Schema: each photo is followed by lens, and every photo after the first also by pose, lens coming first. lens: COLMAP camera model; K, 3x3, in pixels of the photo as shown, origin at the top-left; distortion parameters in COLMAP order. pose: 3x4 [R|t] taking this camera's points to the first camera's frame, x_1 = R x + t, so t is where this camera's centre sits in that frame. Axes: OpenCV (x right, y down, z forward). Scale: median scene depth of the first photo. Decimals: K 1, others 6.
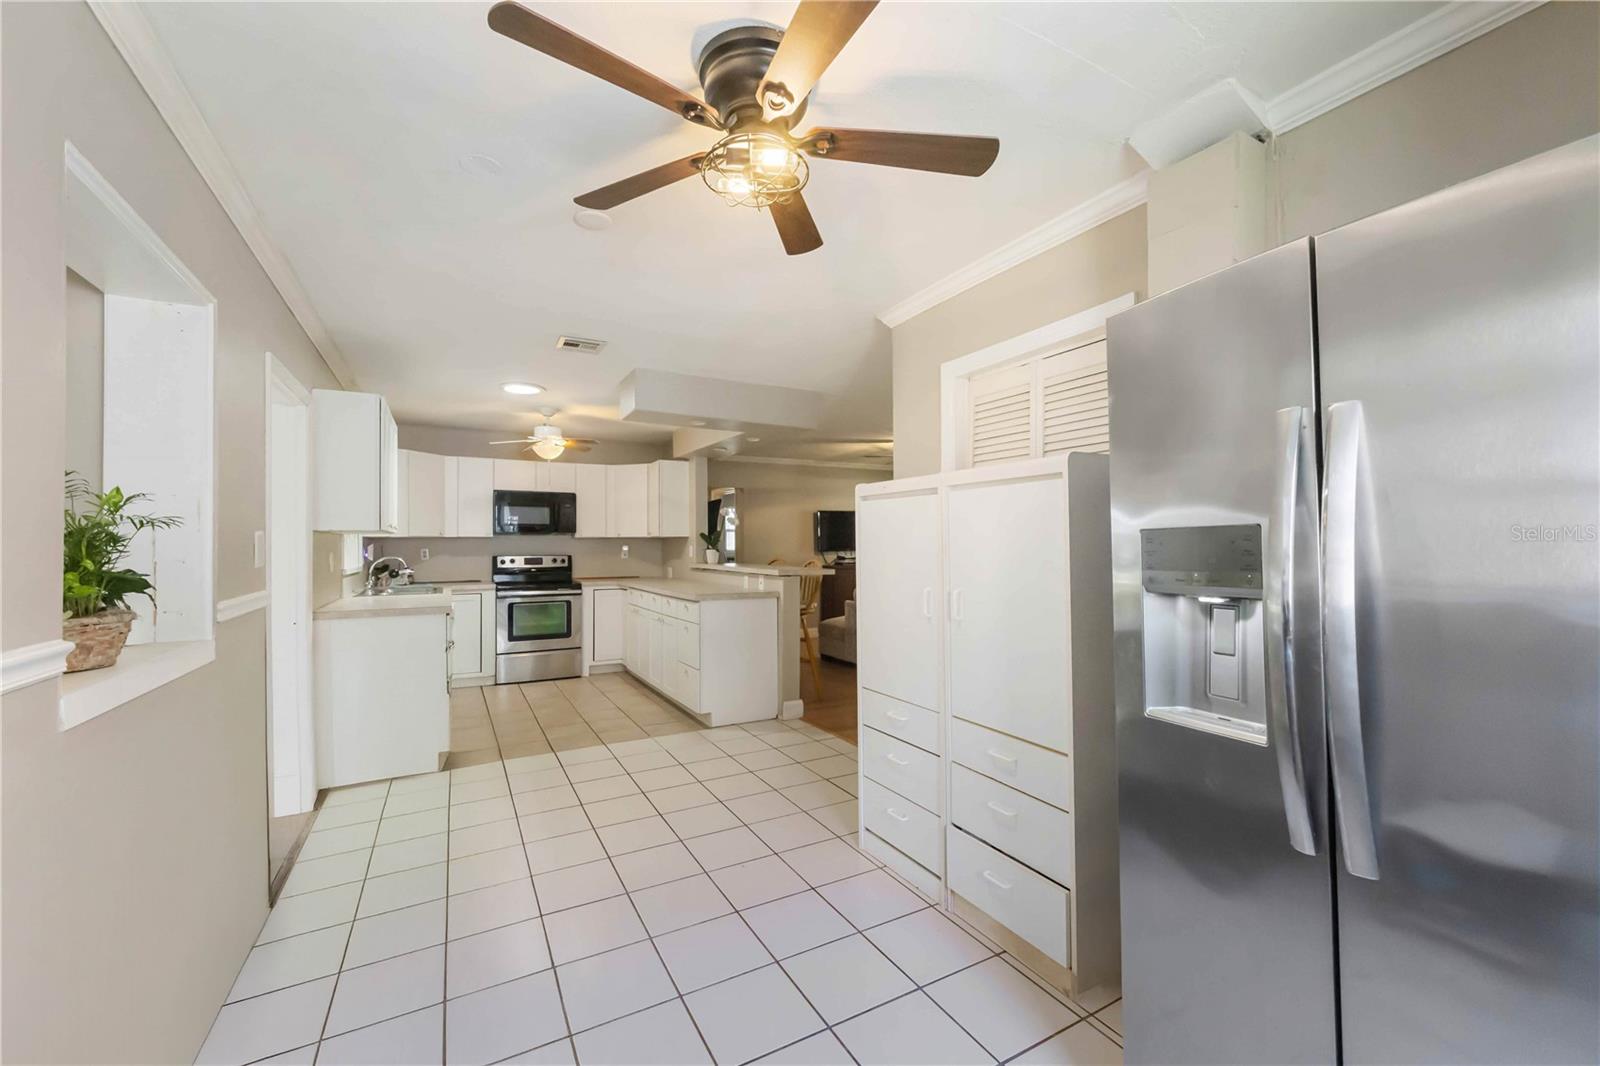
lens RADIAL K [[644.3, 0, 806.7], [0, 644.3, 533.7], [0, 0, 1]] dist [-0.001960, -0.000495]
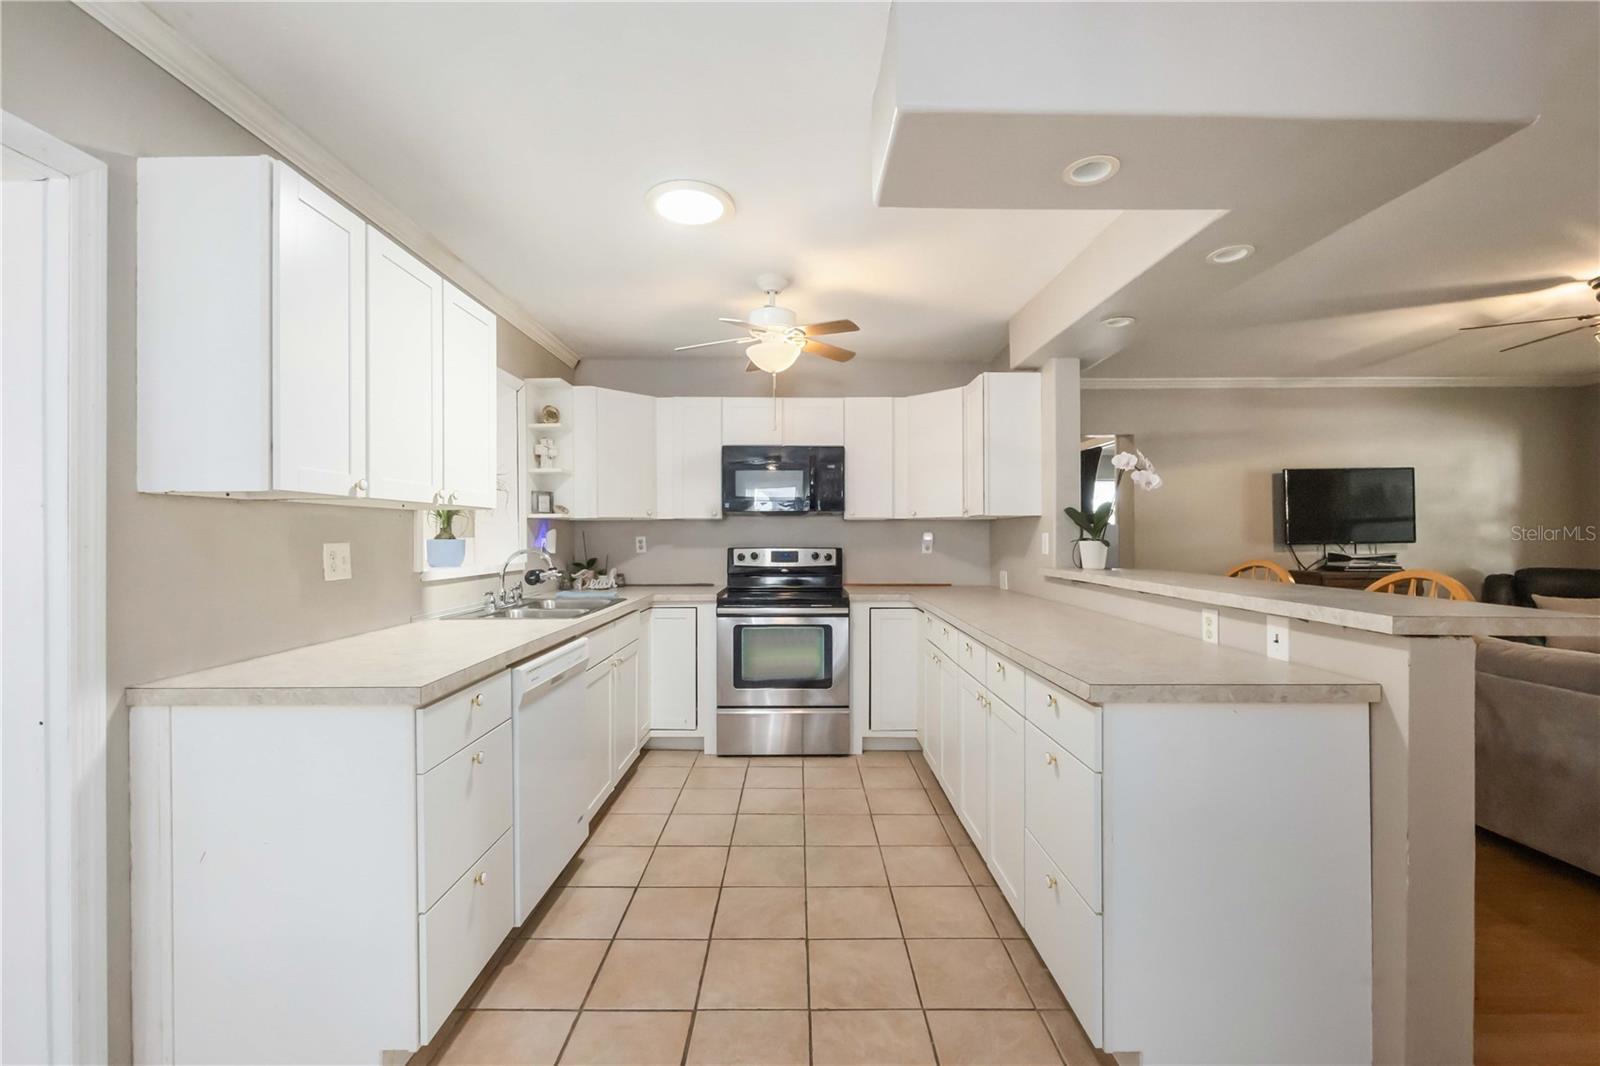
lens RADIAL K [[644.3, 0, 800.8], [0, 644.3, 531.4], [0, 0, 1]] dist [-0.001960, -0.000495]
pose [[0.872158, 0.001097, -0.489224, -0.098244], [0.006033, 0.999897, 0.012996, 0.009645], [0.489188, -0.014286, 0.872062, 0.454675]]
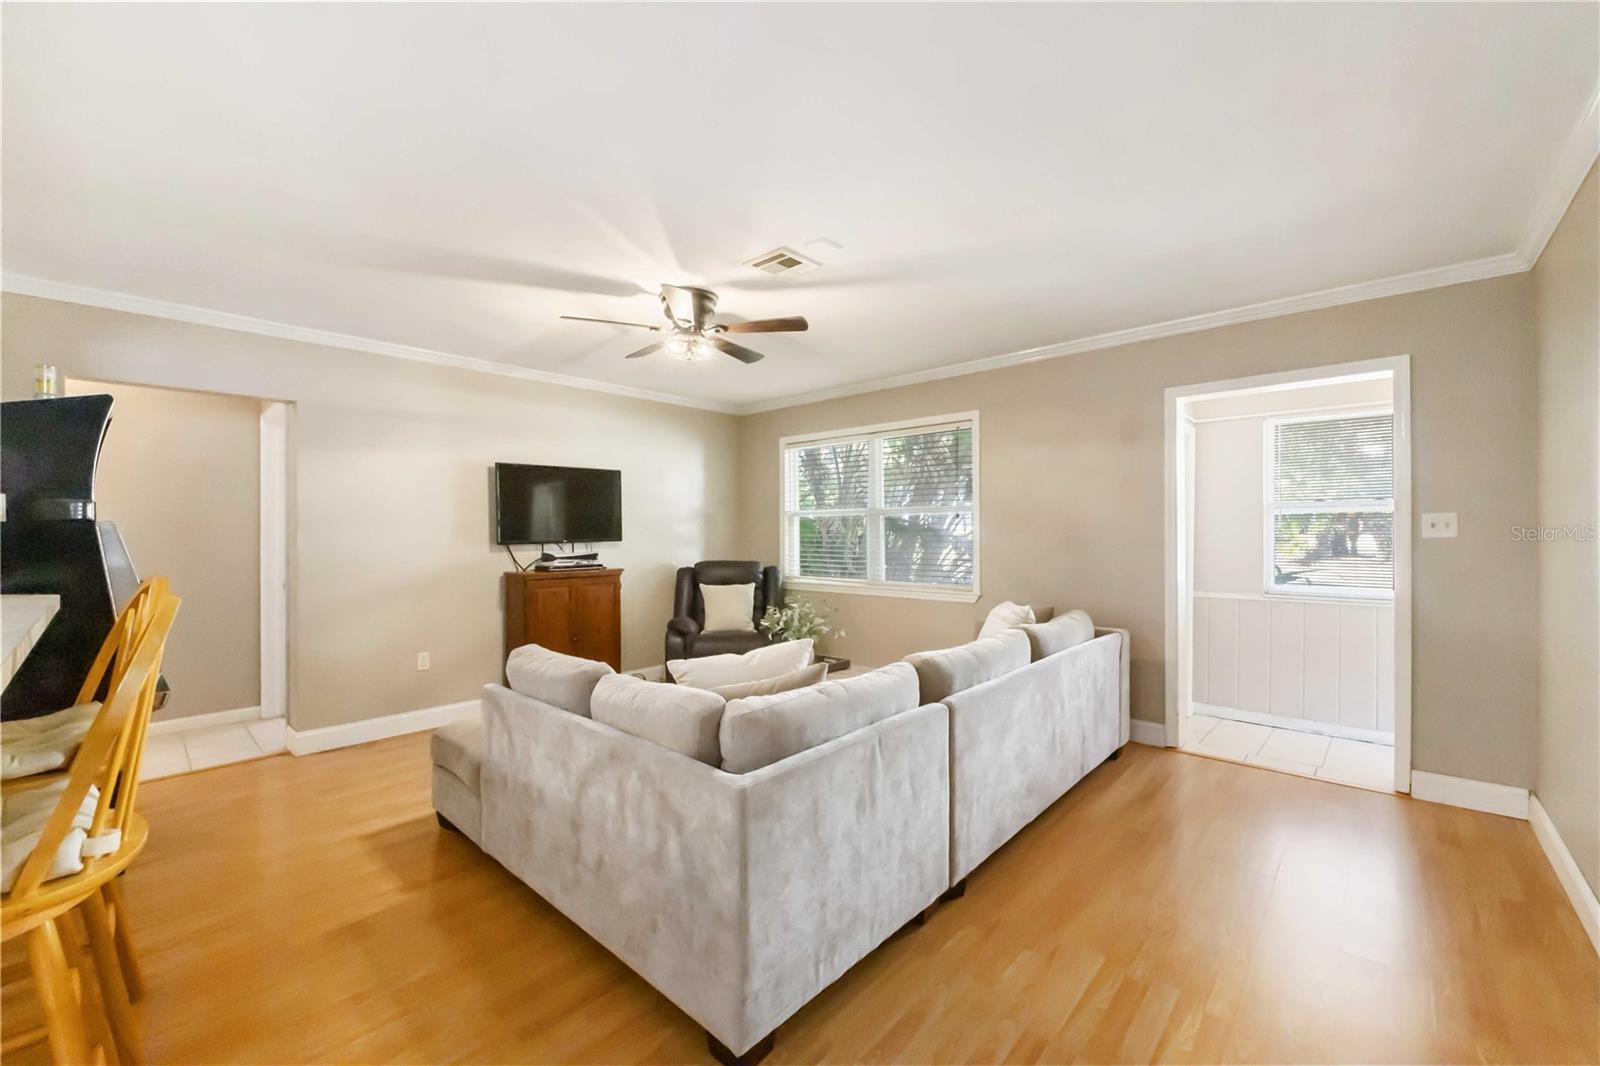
lens RADIAL K [[644.3, 0, 805.5], [0, 644.3, 533.2], [0, 0, 1]] dist [-0.001960, -0.000495]
pose [[0.949023, 0.002485, 0.315198, 0.120344], [-0.009501, 0.999740, 0.020725, 0.008348], [-0.315064, -0.022663, 0.948800, 0.622966]]
